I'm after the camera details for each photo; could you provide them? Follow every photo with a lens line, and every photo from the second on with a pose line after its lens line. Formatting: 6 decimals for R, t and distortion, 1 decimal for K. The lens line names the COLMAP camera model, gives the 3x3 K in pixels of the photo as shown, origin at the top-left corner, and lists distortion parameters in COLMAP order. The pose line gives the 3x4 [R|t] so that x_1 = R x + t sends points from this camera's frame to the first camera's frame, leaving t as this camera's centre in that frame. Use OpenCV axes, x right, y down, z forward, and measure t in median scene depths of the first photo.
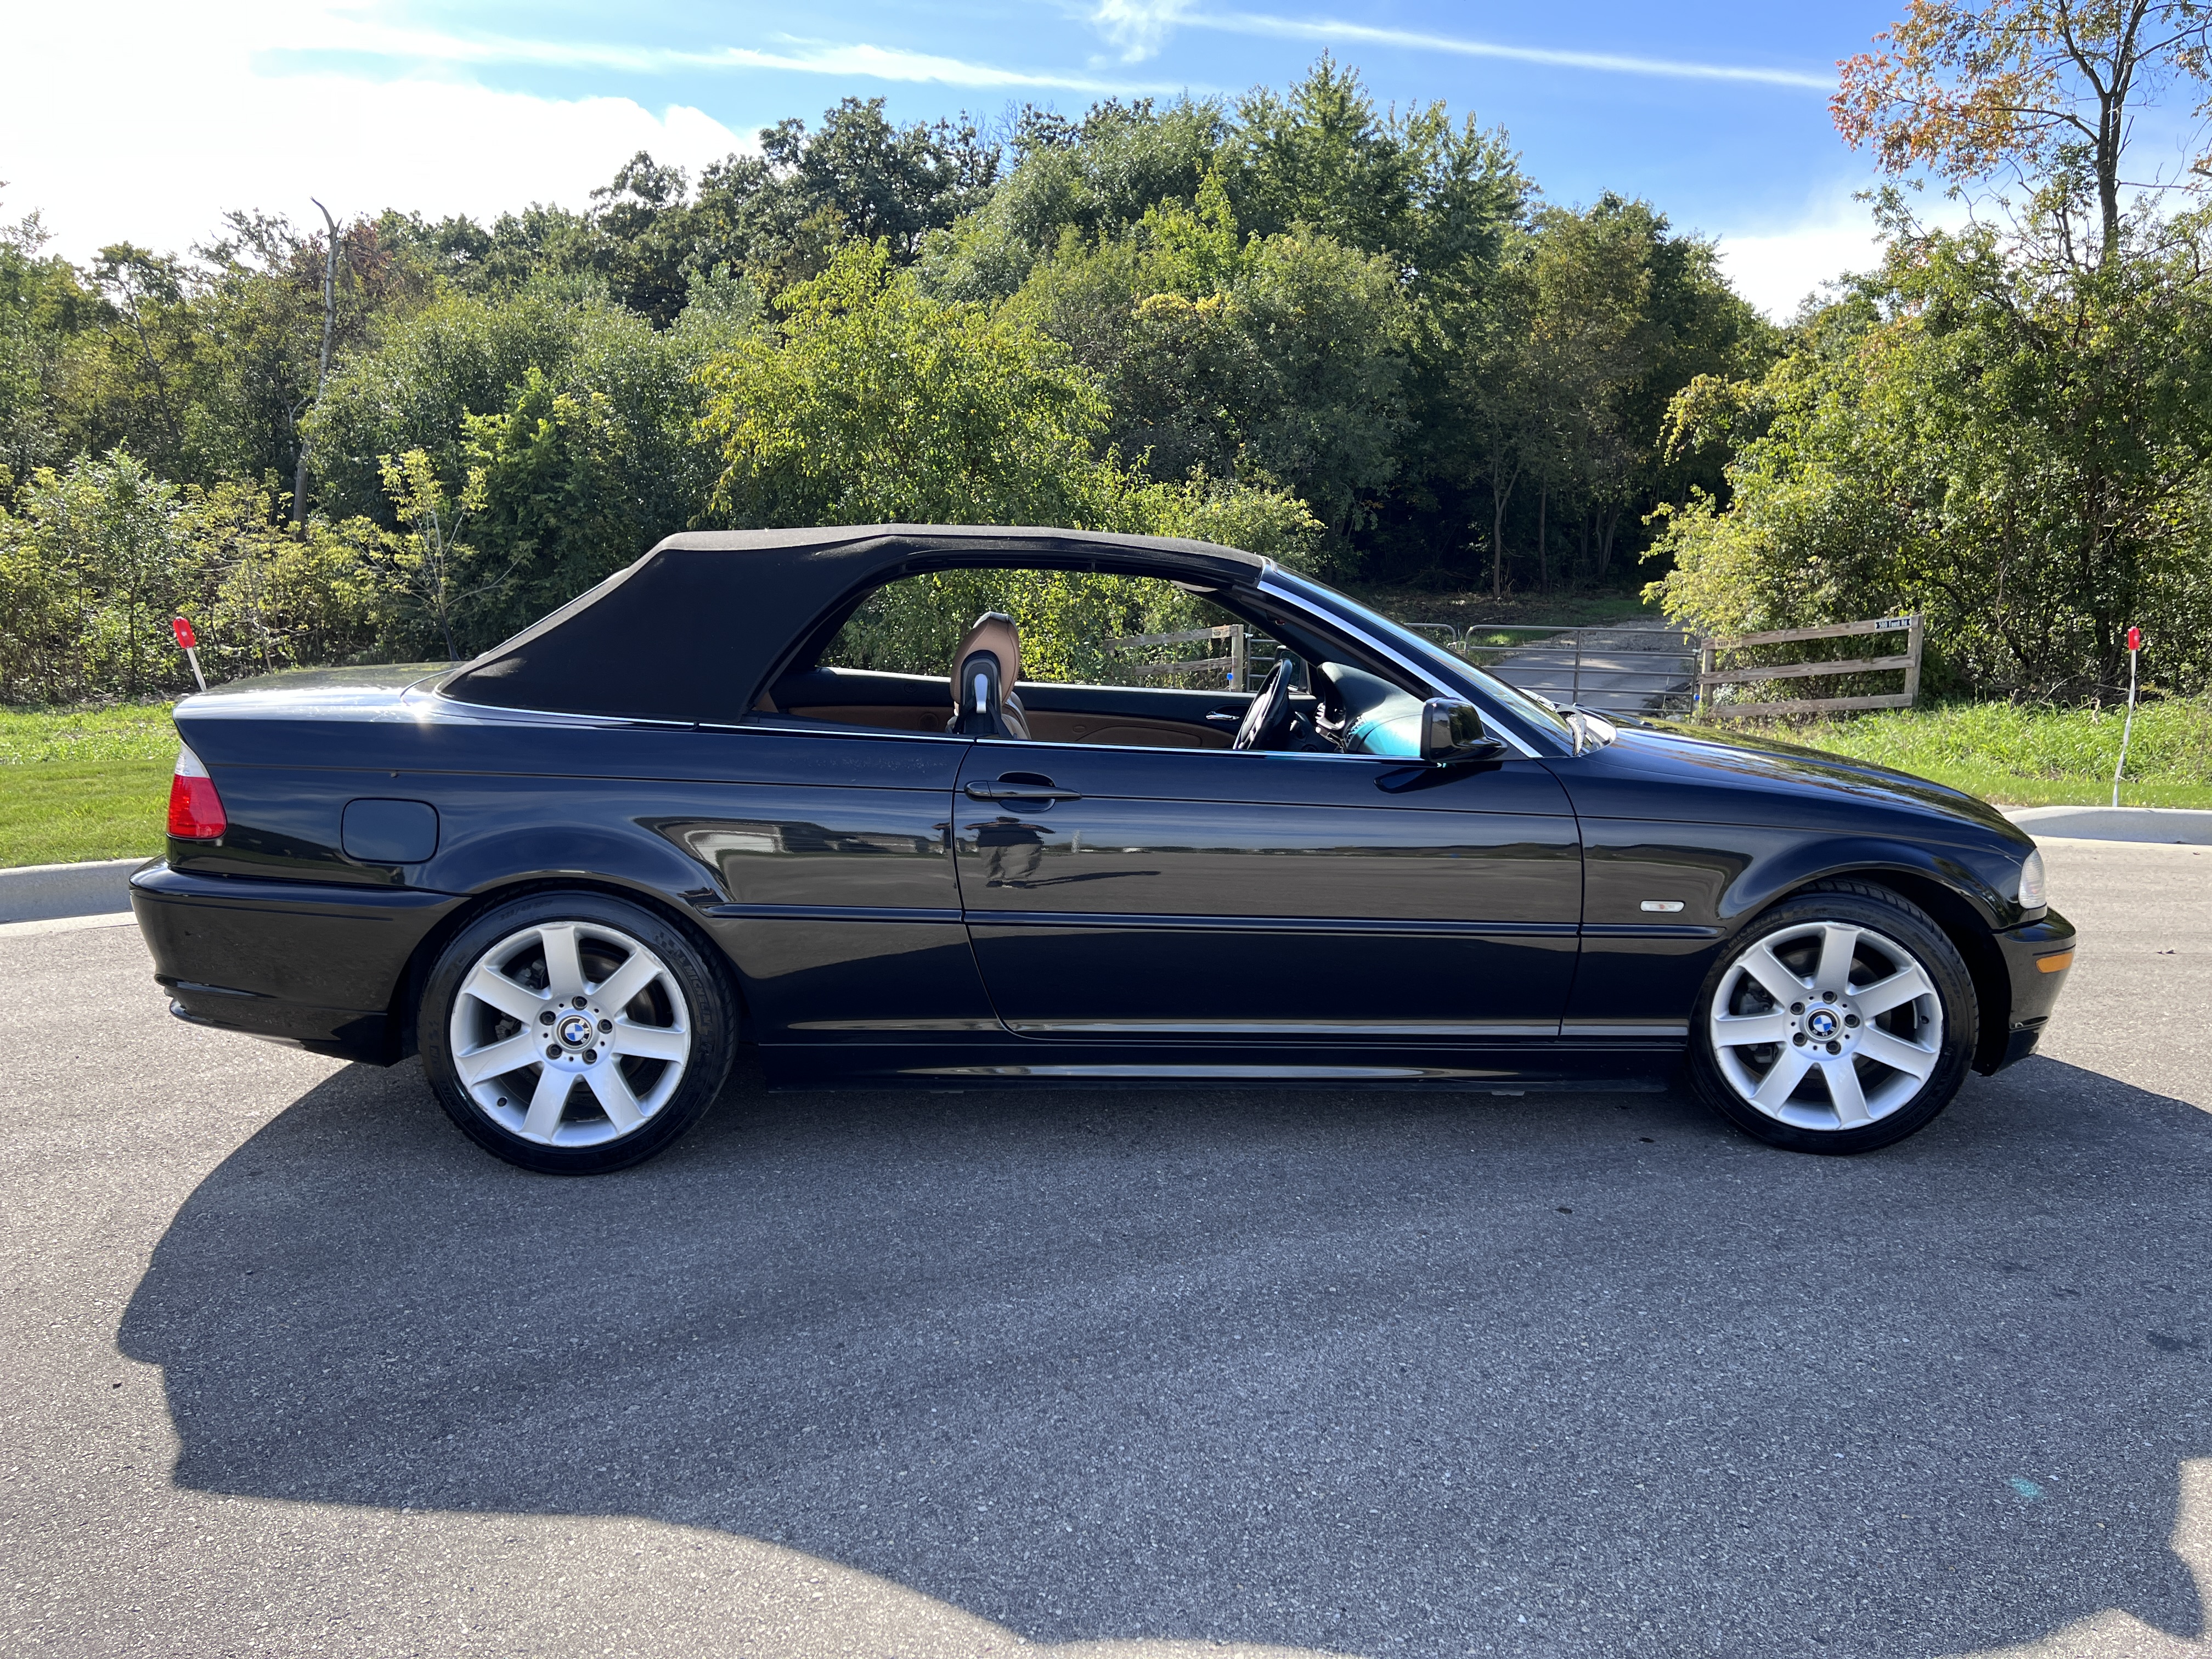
lens RADIAL K [[1669.2, 0, 1127.5], [0, 1669.2, 828.0], [0, 0, 1]] dist [0.039577, -0.038886]
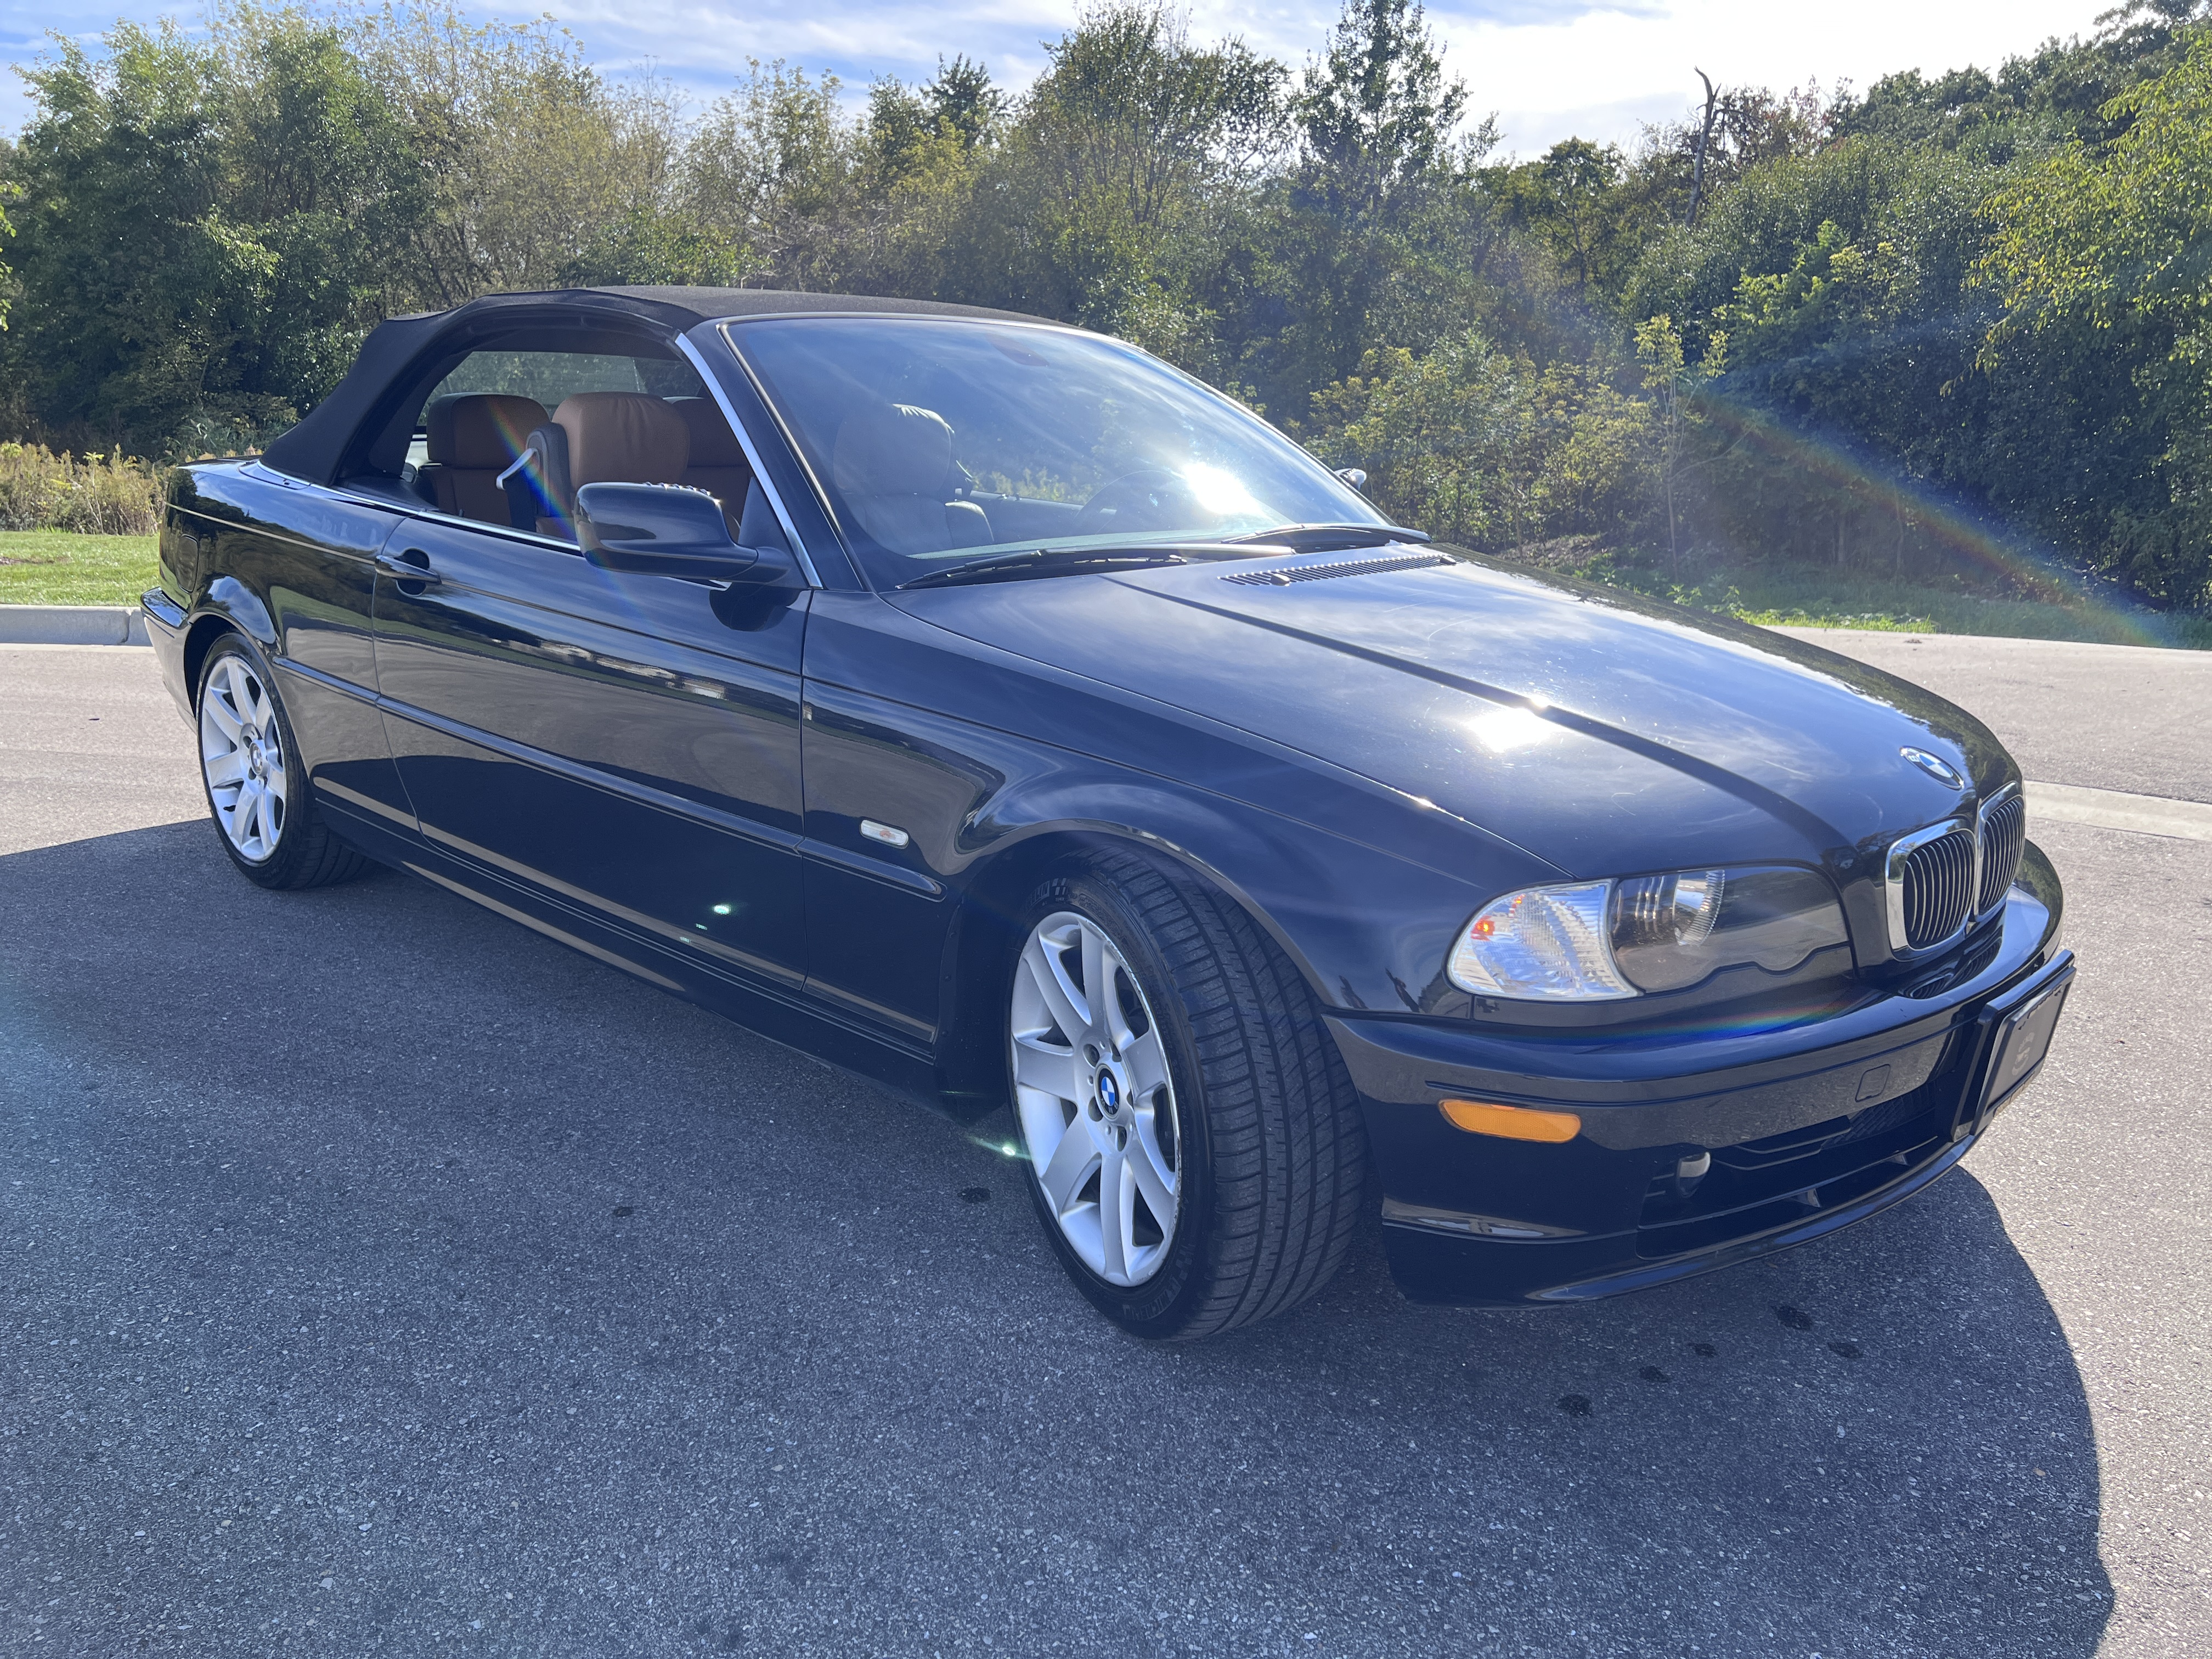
lens RADIAL K [[1669.2, 0, 1101.1], [0, 1669.2, 825.9], [0, 0, 1]] dist [0.039577, -0.038886]
pose [[0.671738, 0.179489, -0.718715, 0.097125], [-0.133430, 0.983651, 0.120945, -0.004424], [0.728673, 0.014655, 0.684705, 0.074062]]
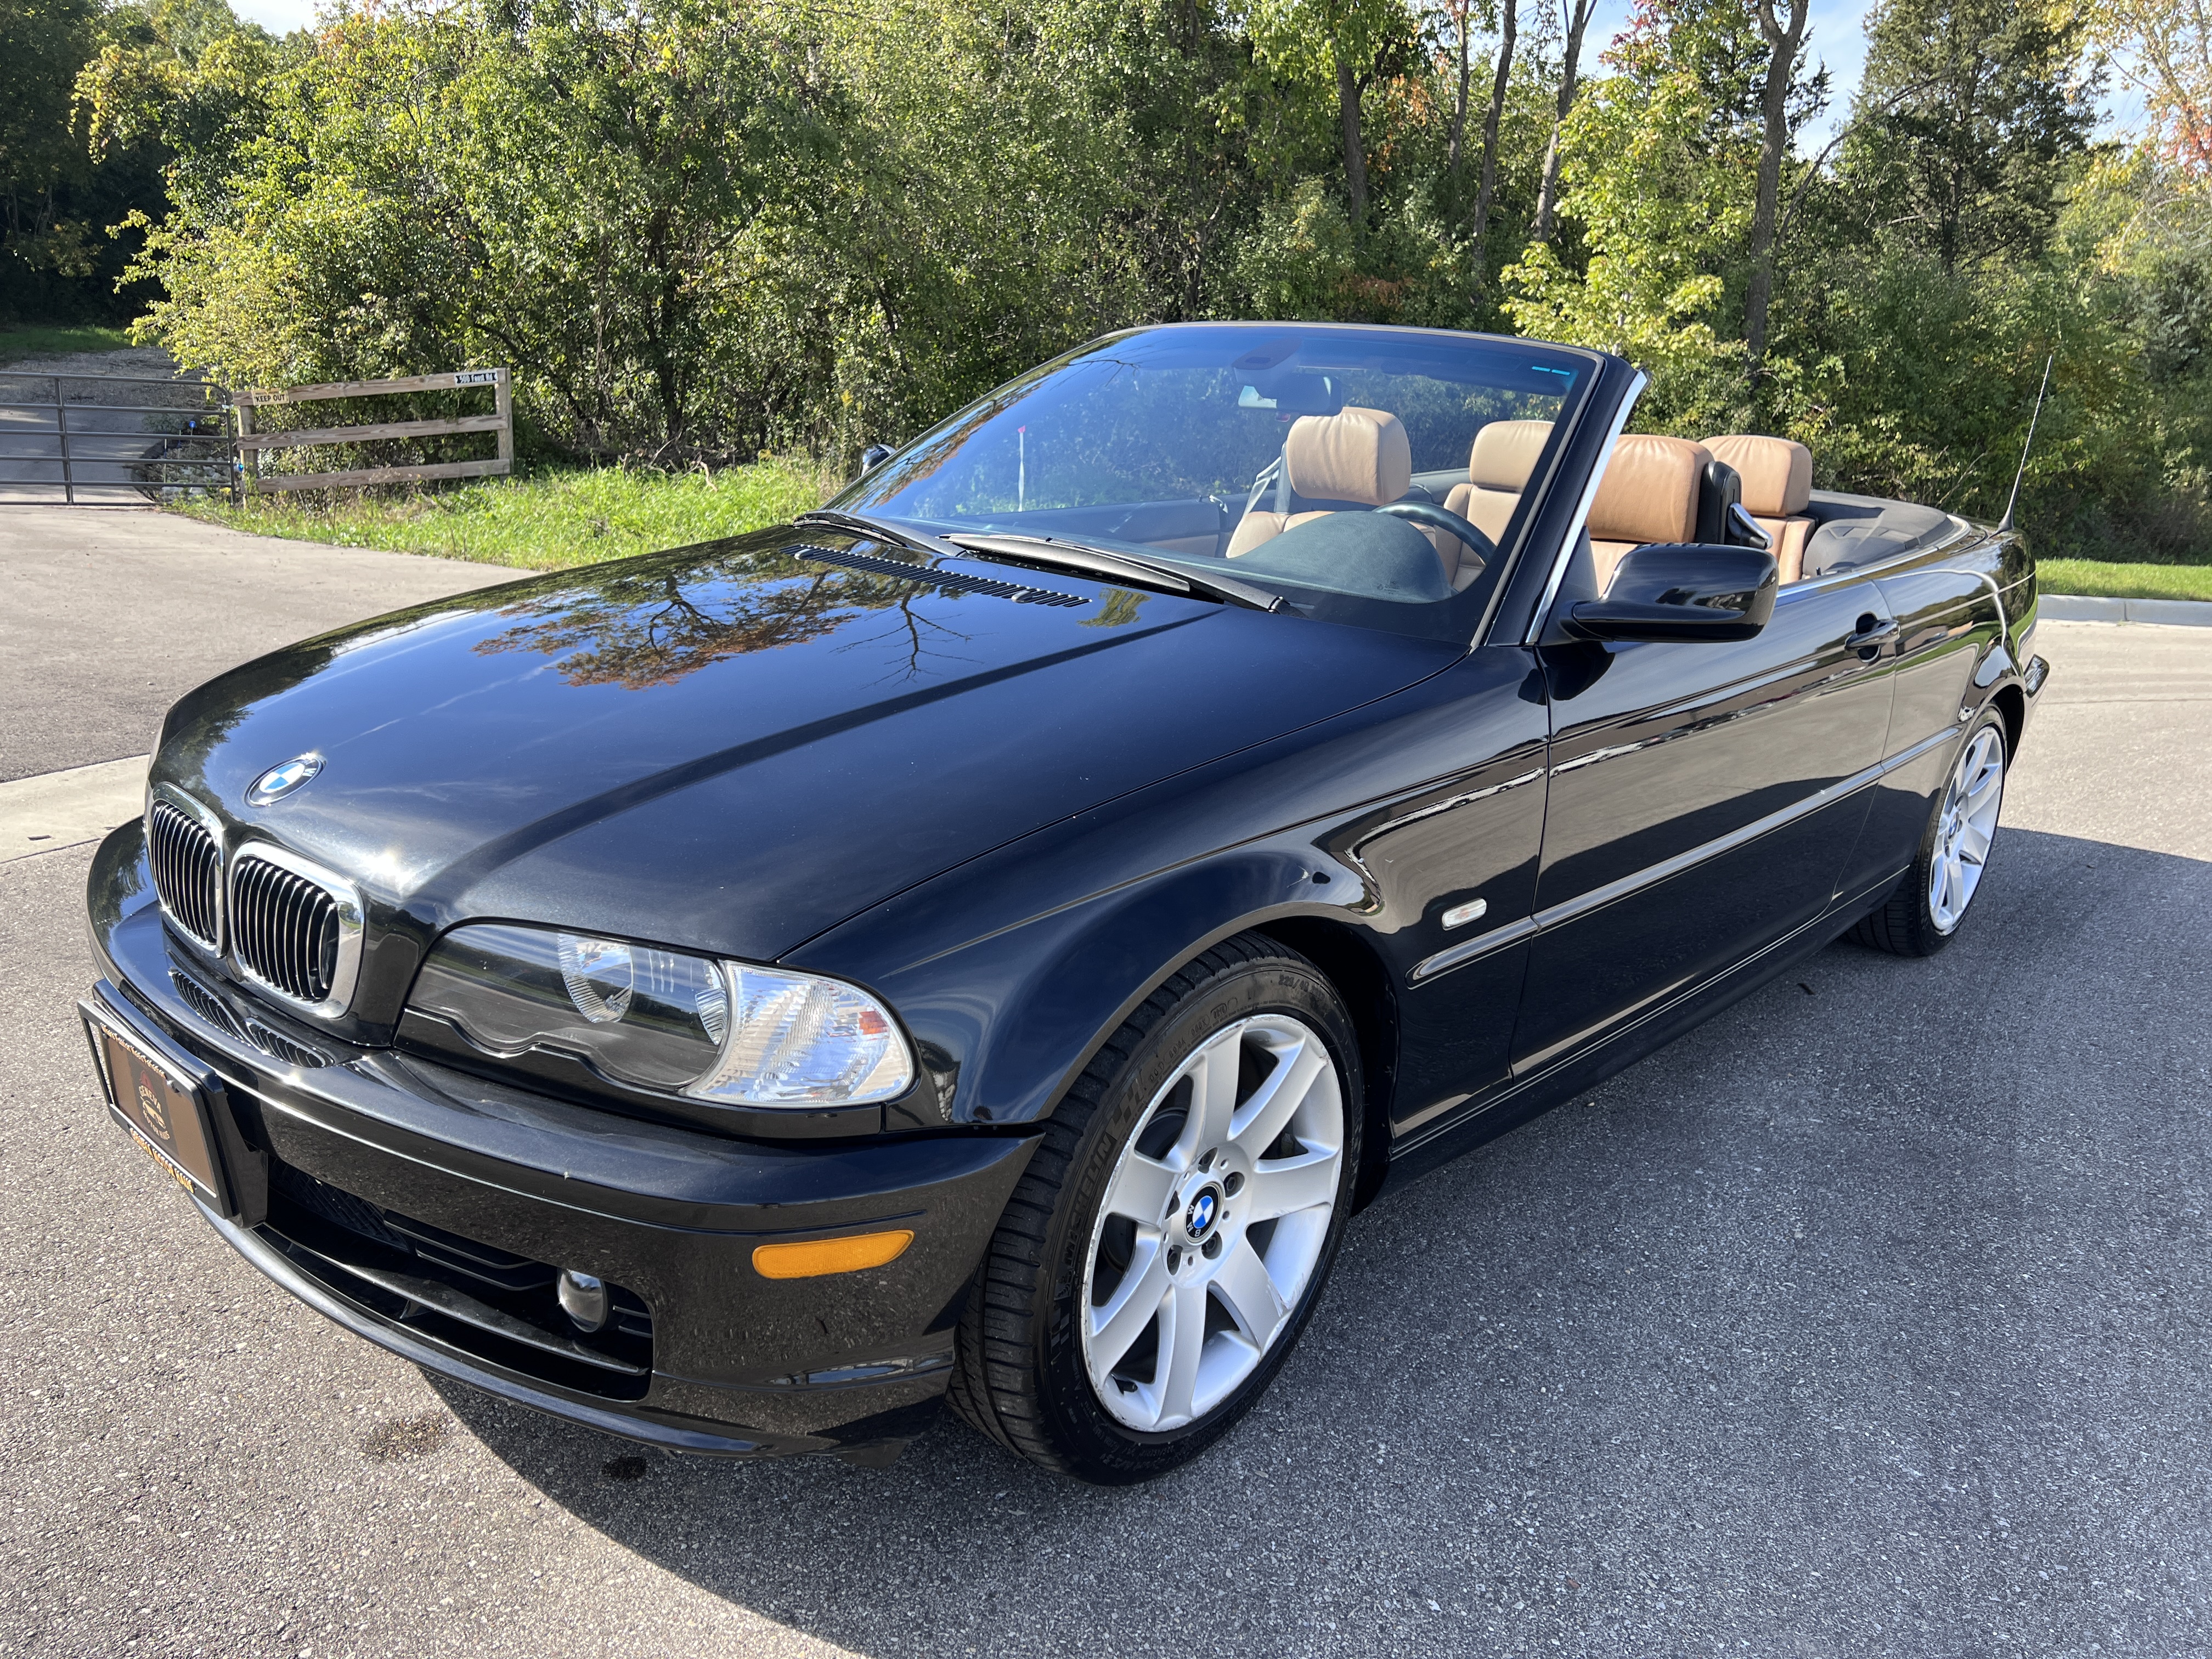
lens RADIAL K [[1669.2, 0, 1120.9], [0, 1669.2, 828.4], [0, 0, 1]] dist [0.039577, -0.038886]
pose [[0.637120, -0.190265, 0.746912, -0.019076], [0.078924, 0.980064, 0.182334, -0.015888], [-0.766713, -0.057220, 0.639435, 0.108967]]
